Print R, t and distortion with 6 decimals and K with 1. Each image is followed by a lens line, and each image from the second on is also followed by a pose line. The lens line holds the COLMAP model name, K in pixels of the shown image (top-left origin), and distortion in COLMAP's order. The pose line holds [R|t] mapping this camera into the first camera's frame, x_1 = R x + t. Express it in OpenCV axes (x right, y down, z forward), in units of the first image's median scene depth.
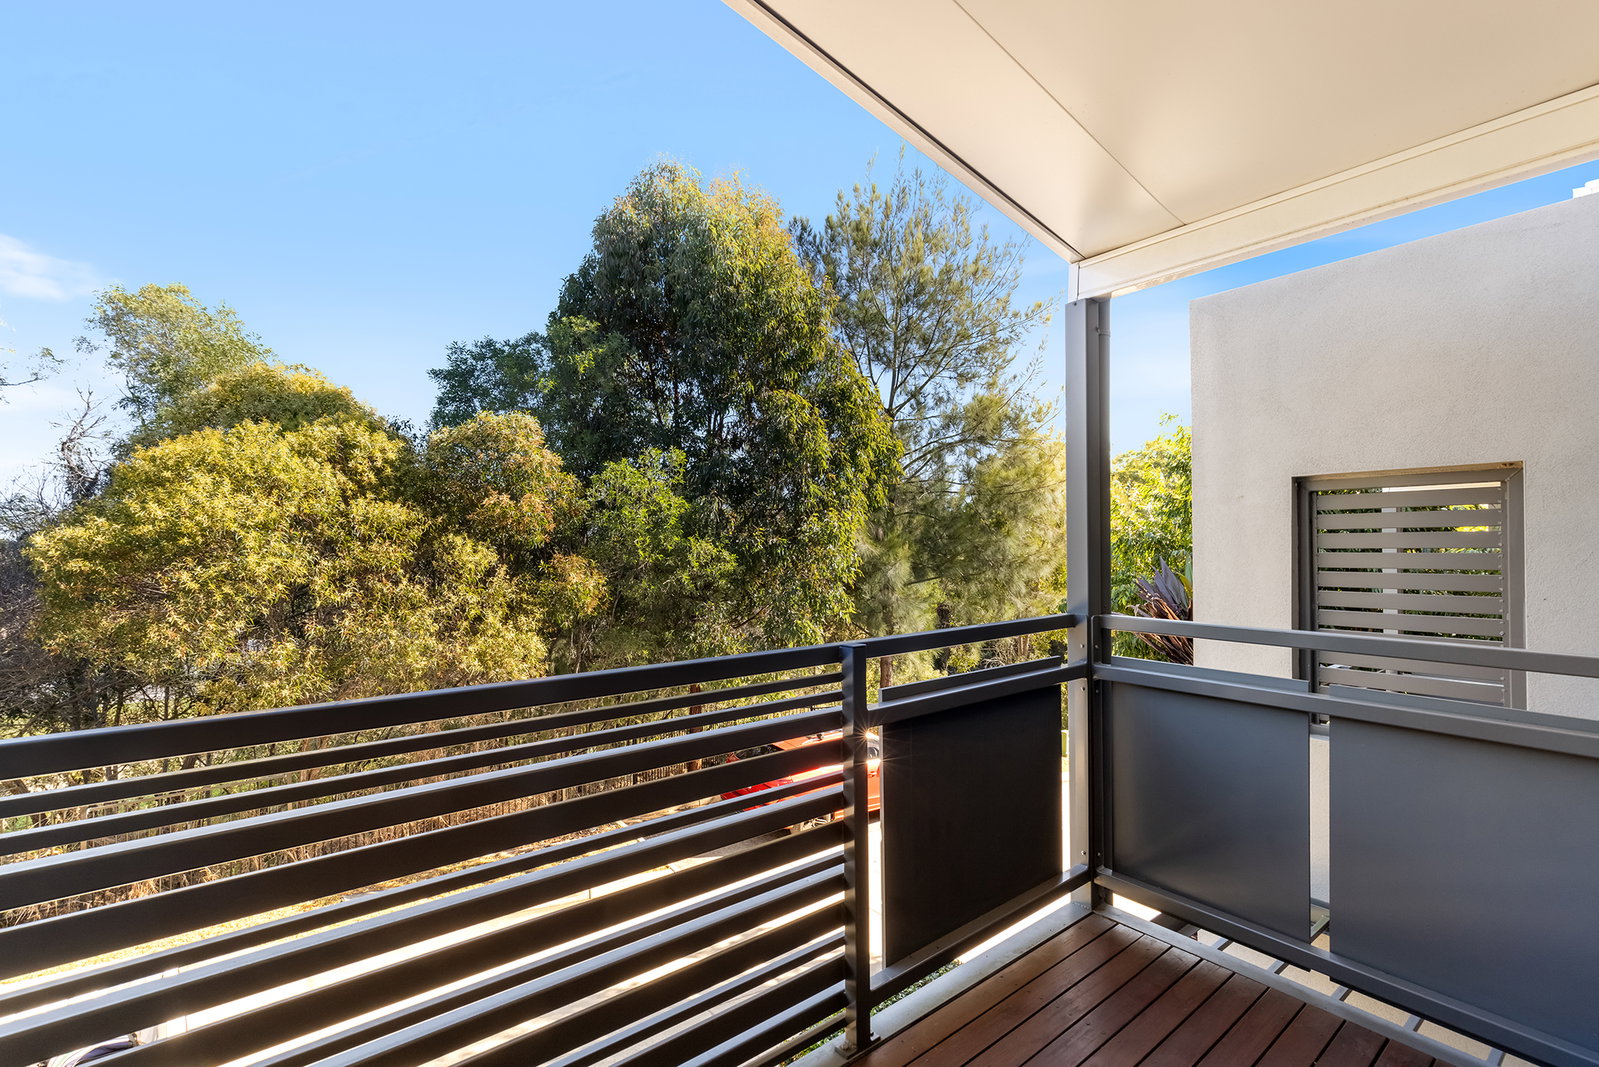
lens RADIAL K [[728.9, 0, 807.7], [0, 728.9, 529.3], [0, 0, 1]] dist [0.000832, 0.000099]
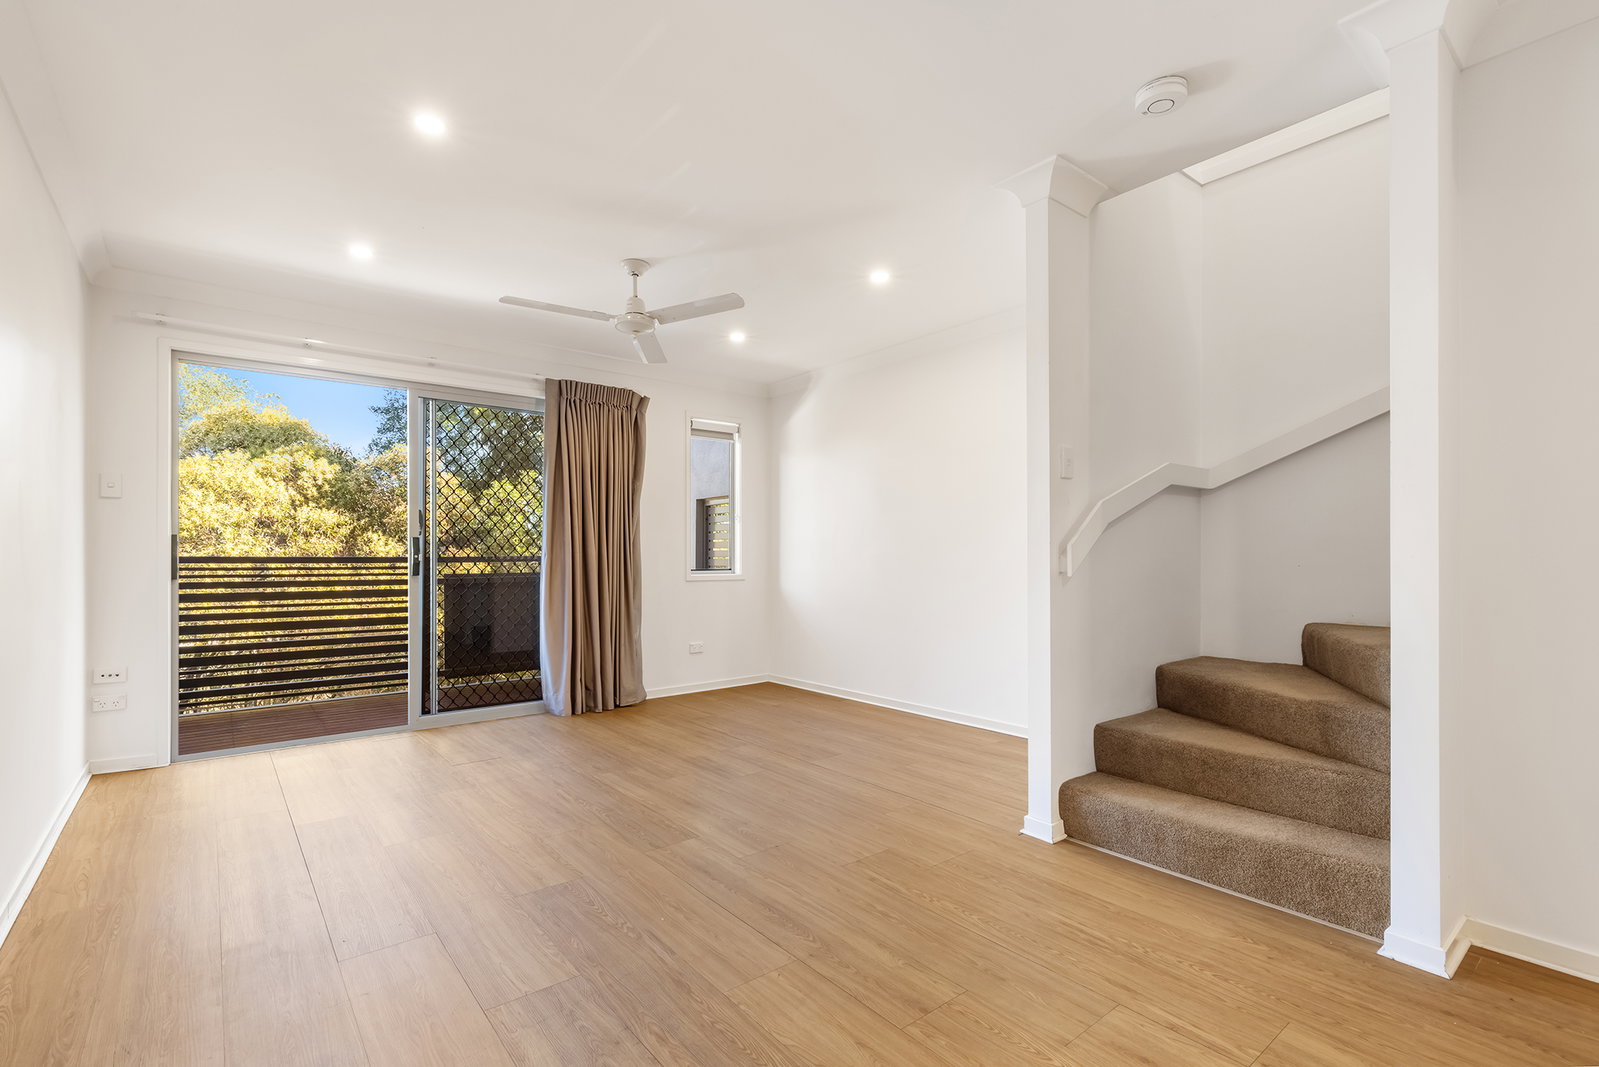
lens RADIAL K [[728.9, 0, 792.5], [0, 728.9, 548.7], [0, 0, 1]] dist [0.000832, 0.000099]
pose [[0.999972, 0.007344, 0.001348, 0.337268], [-0.007358, 0.999921, 0.010158, 0.018566], [-0.001273, -0.010168, 0.999947, -0.427692]]
